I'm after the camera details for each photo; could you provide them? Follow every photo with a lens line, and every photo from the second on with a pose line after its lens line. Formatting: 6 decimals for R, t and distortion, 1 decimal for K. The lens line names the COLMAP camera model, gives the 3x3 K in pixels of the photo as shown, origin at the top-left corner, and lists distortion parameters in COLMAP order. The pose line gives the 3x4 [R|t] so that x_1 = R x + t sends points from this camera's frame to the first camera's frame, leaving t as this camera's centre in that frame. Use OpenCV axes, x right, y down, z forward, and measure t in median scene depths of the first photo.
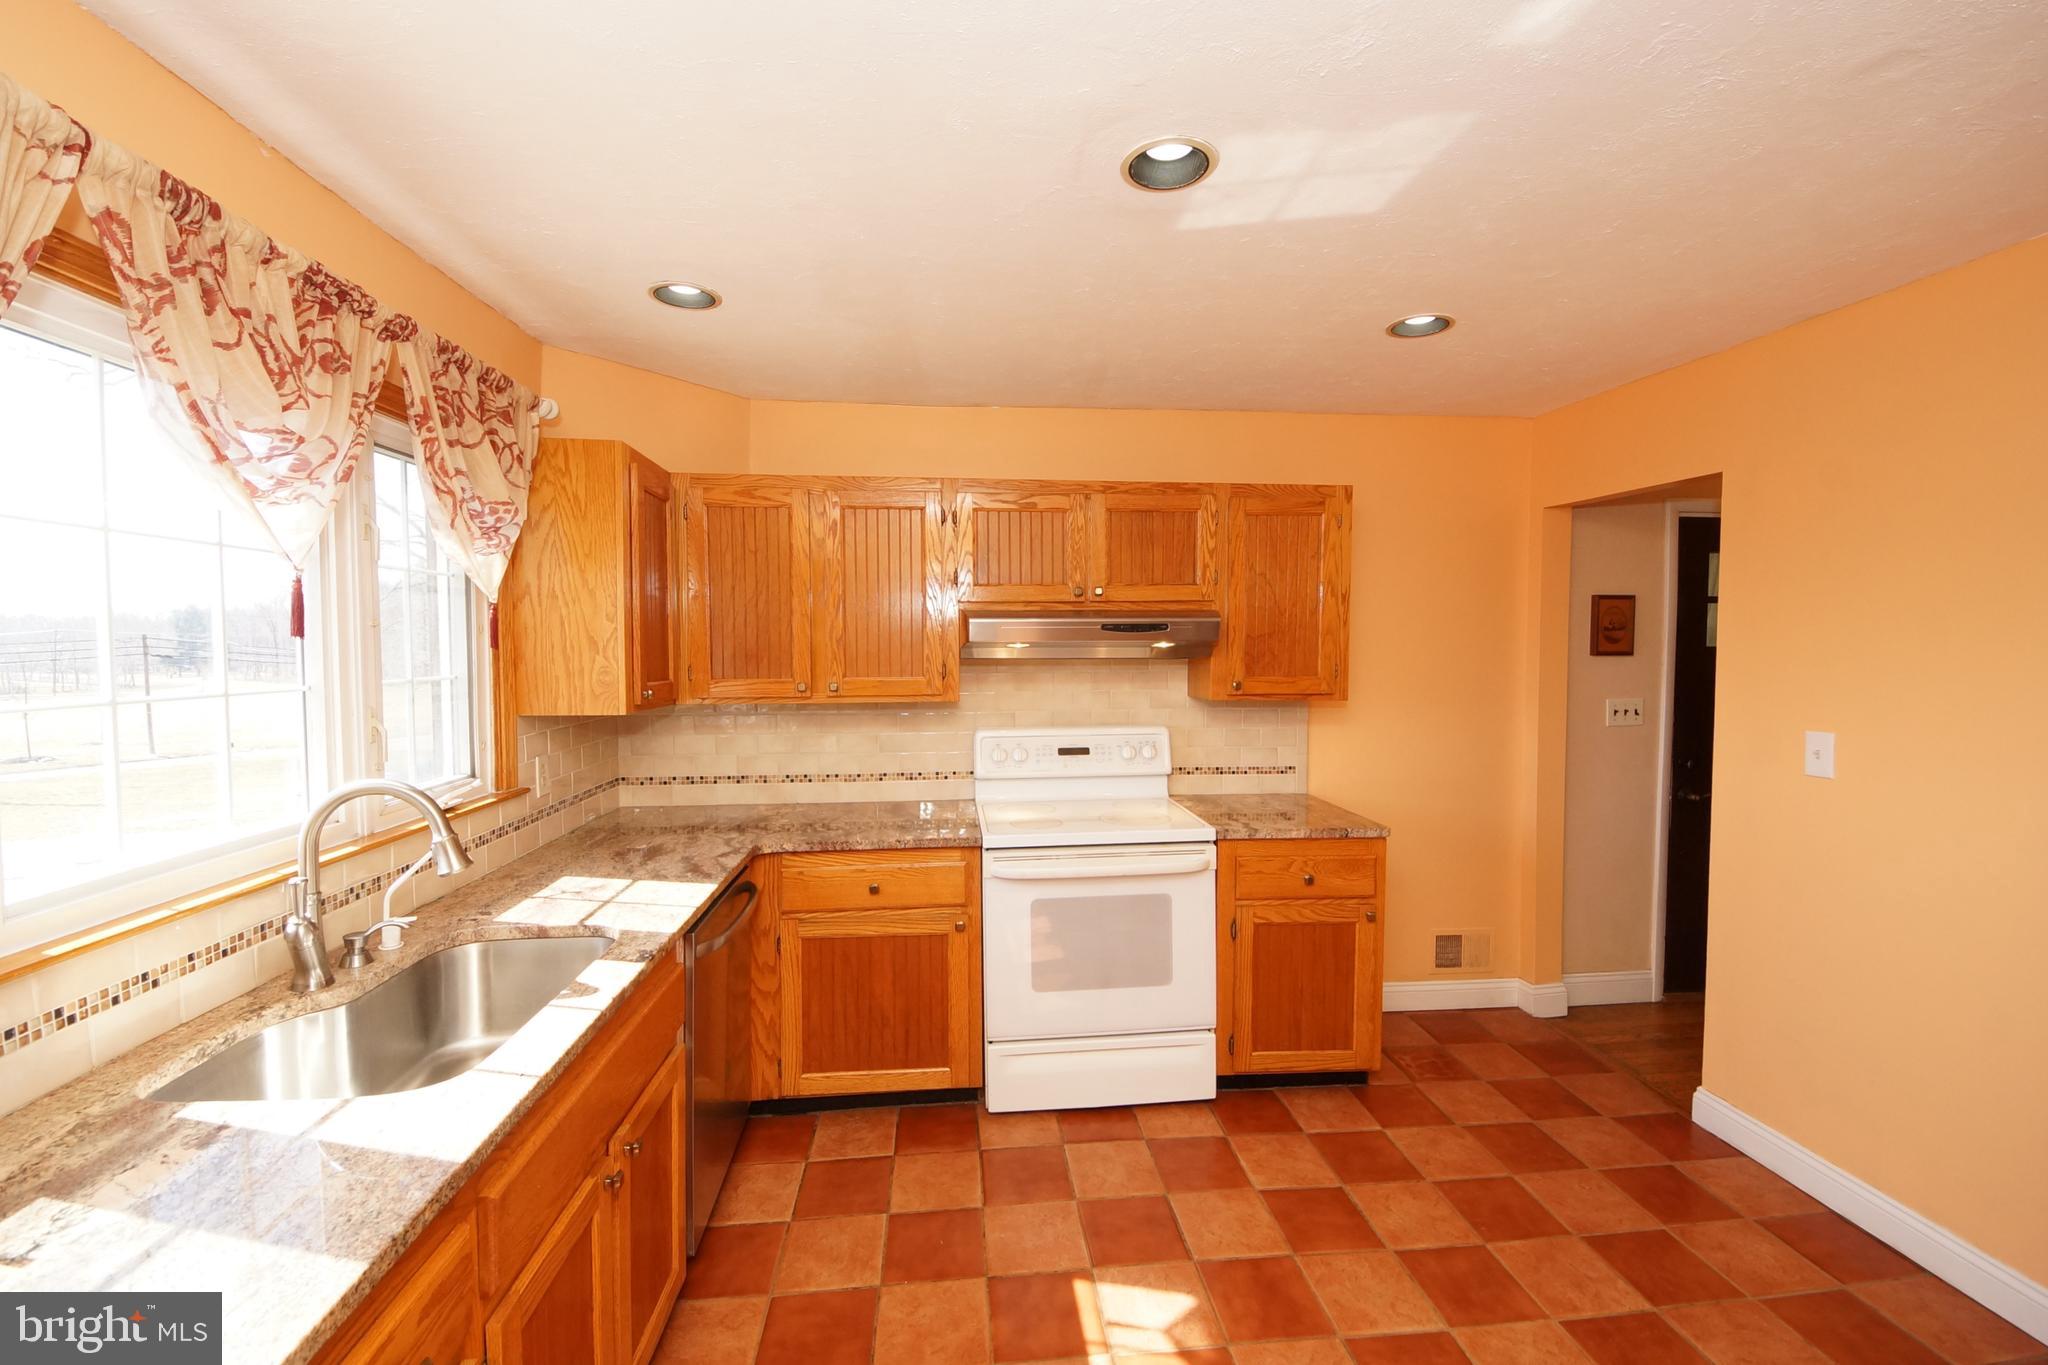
lens RADIAL K [[841.7, 0, 1024.0], [0, 841.7, 682.5], [0, 0, 1]] dist [0.040080, -0.033097]
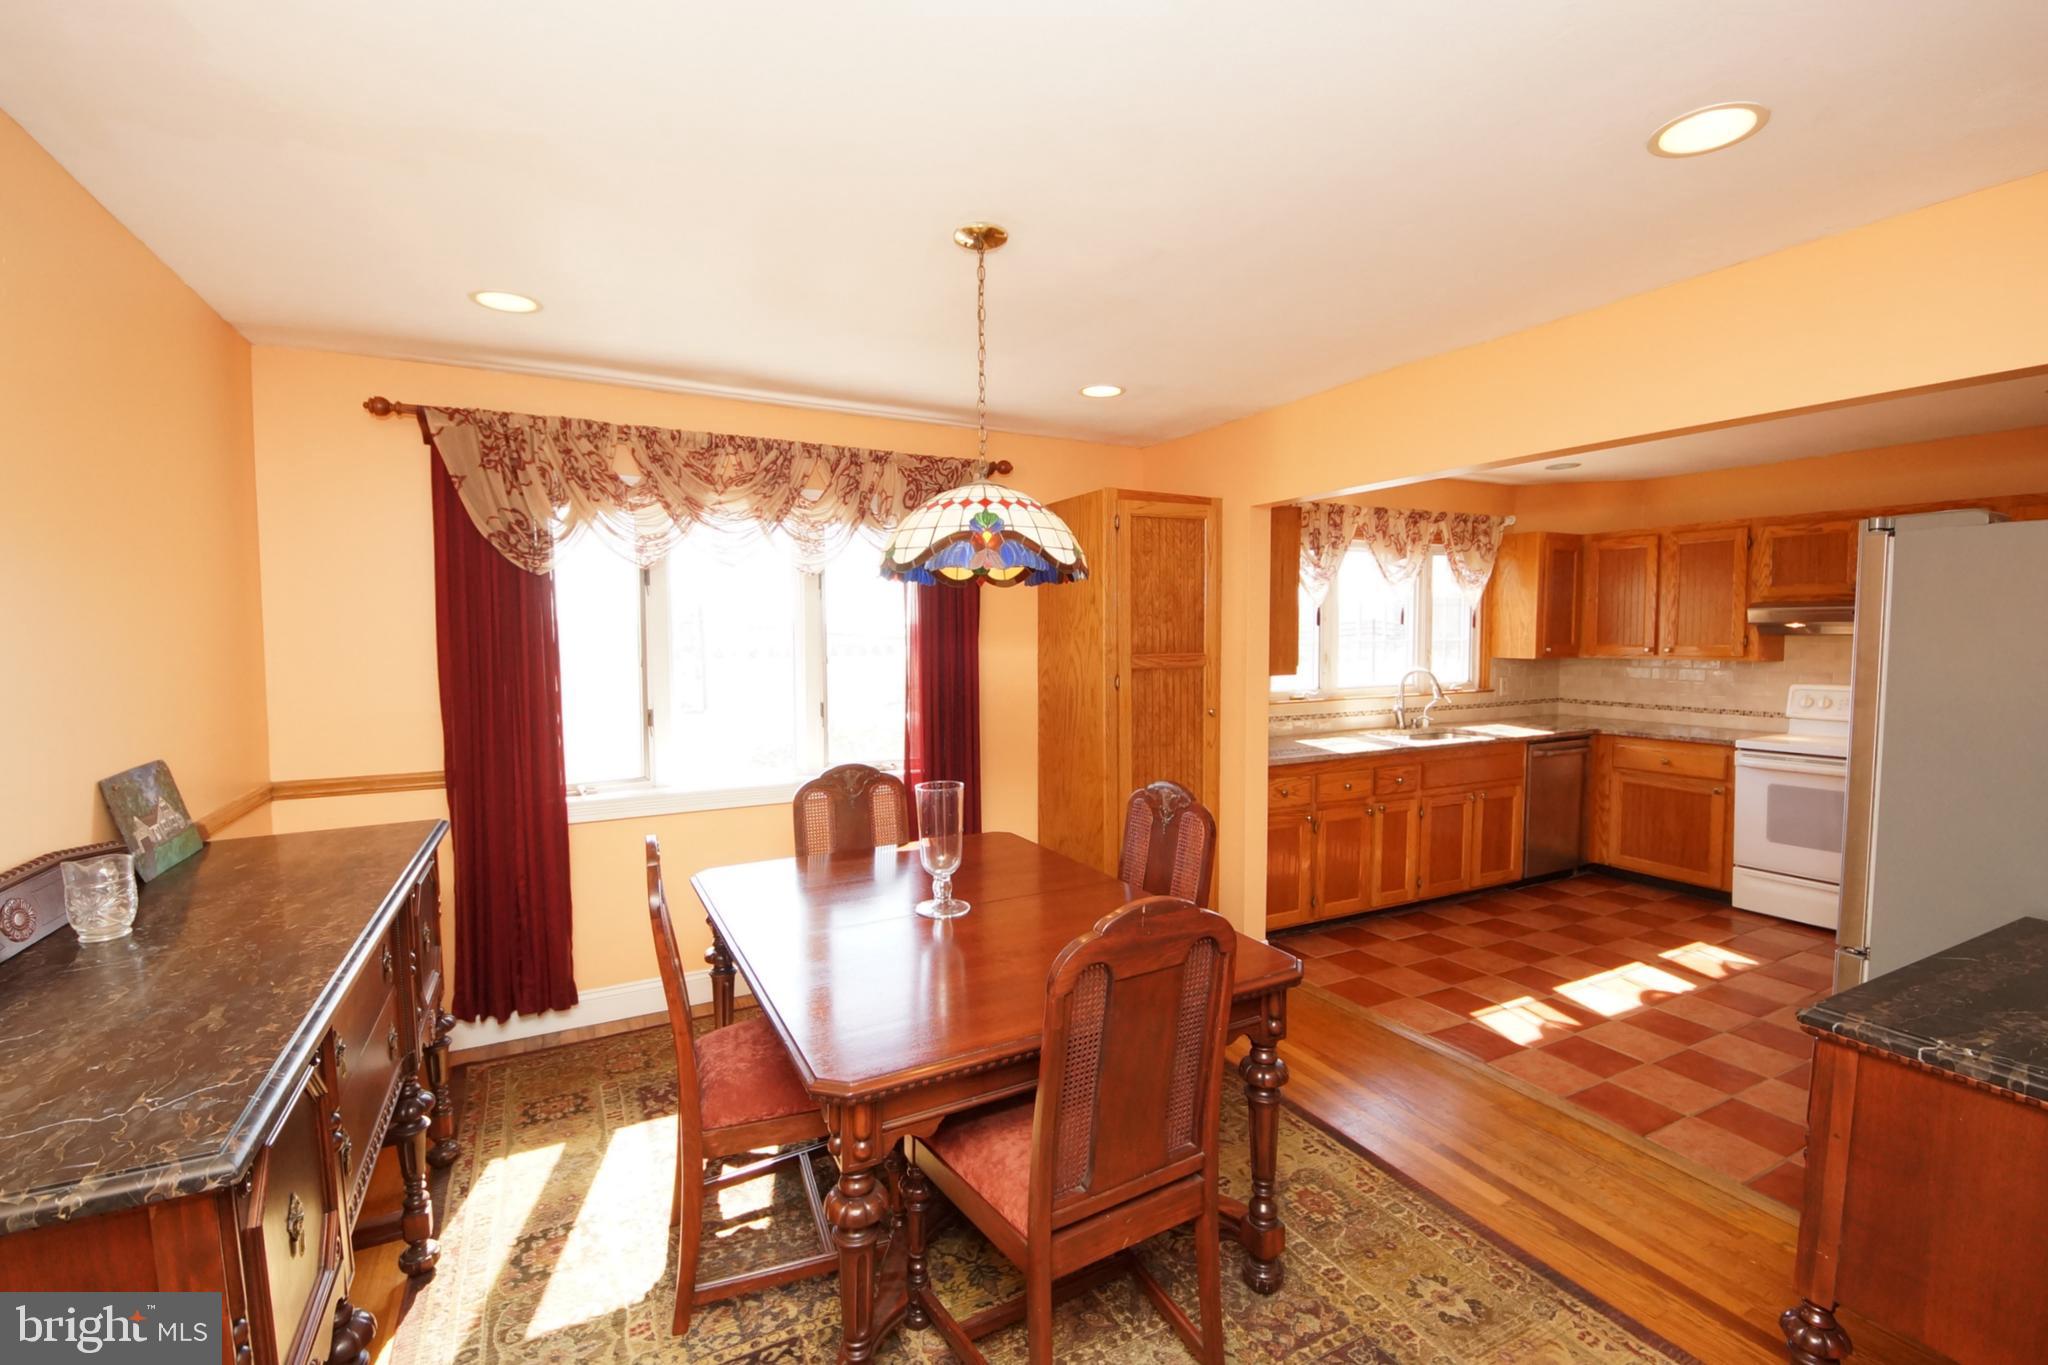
lens RADIAL K [[871.2, 0, 995.8], [0, 871.2, 683.5], [0, 0, 1]] dist [0.001453, -0.018327]
pose [[0.348168, 0.054508, -0.935846, 1.043182], [-0.037366, 0.998322, 0.044246, 0.051483], [0.936687, 0.019564, 0.349620, -0.976036]]
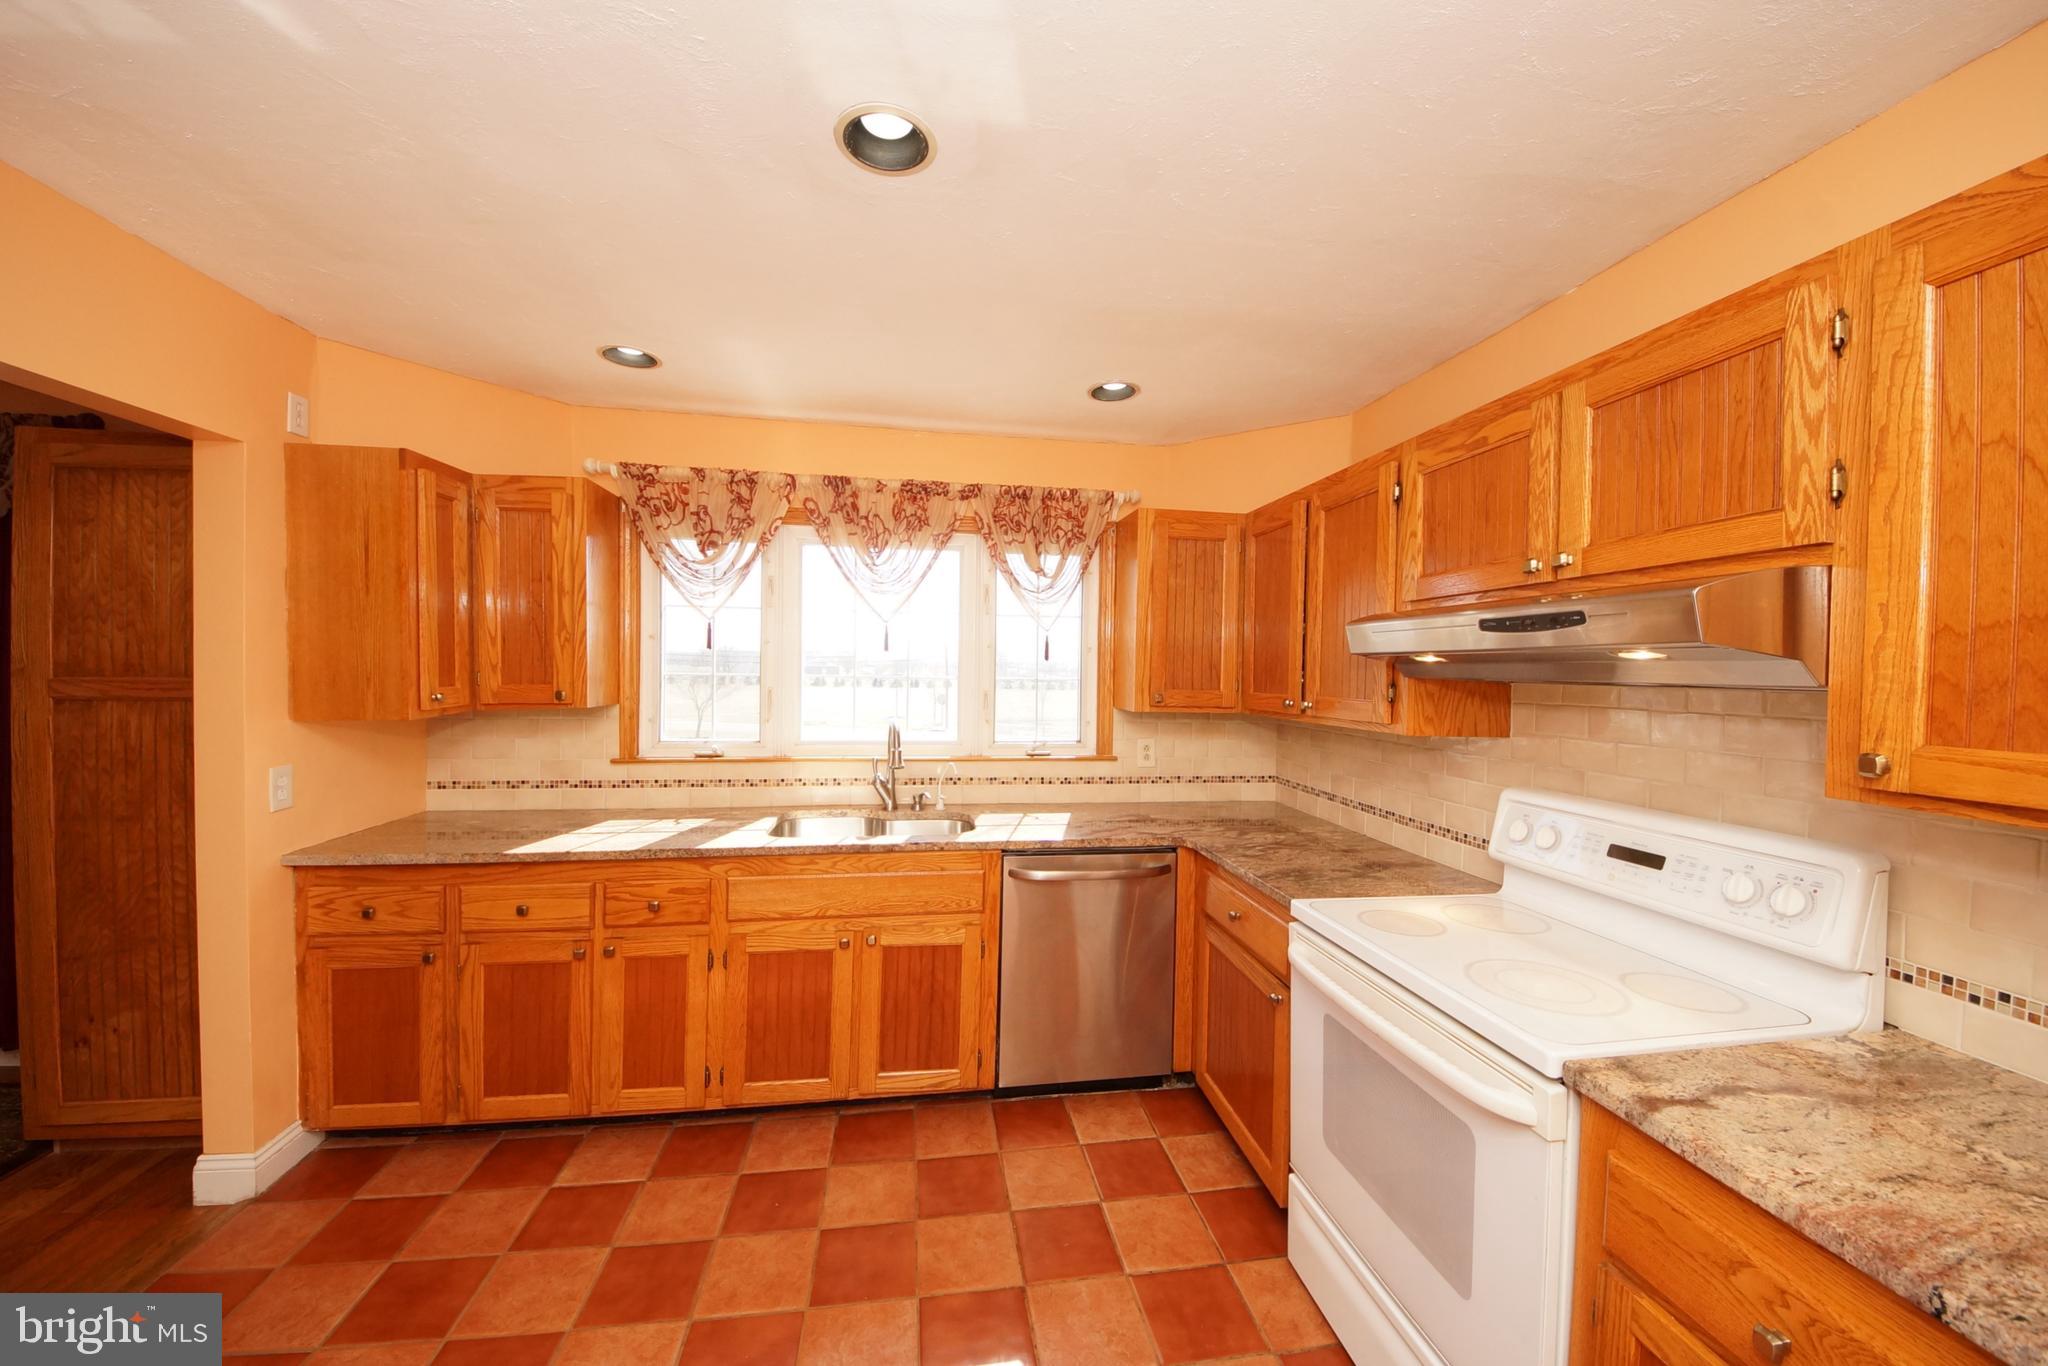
lens RADIAL K [[731.5, 0, 1024.0], [0, 731.5, 683.0], [0, 0, 1]] dist [0.035030, -0.028327]
pose [[0.058588, 0.022158, -0.998036, 0.628107], [-0.063637, 0.997803, 0.018417, -0.016278], [0.996252, 0.062433, 0.059869, 0.706624]]
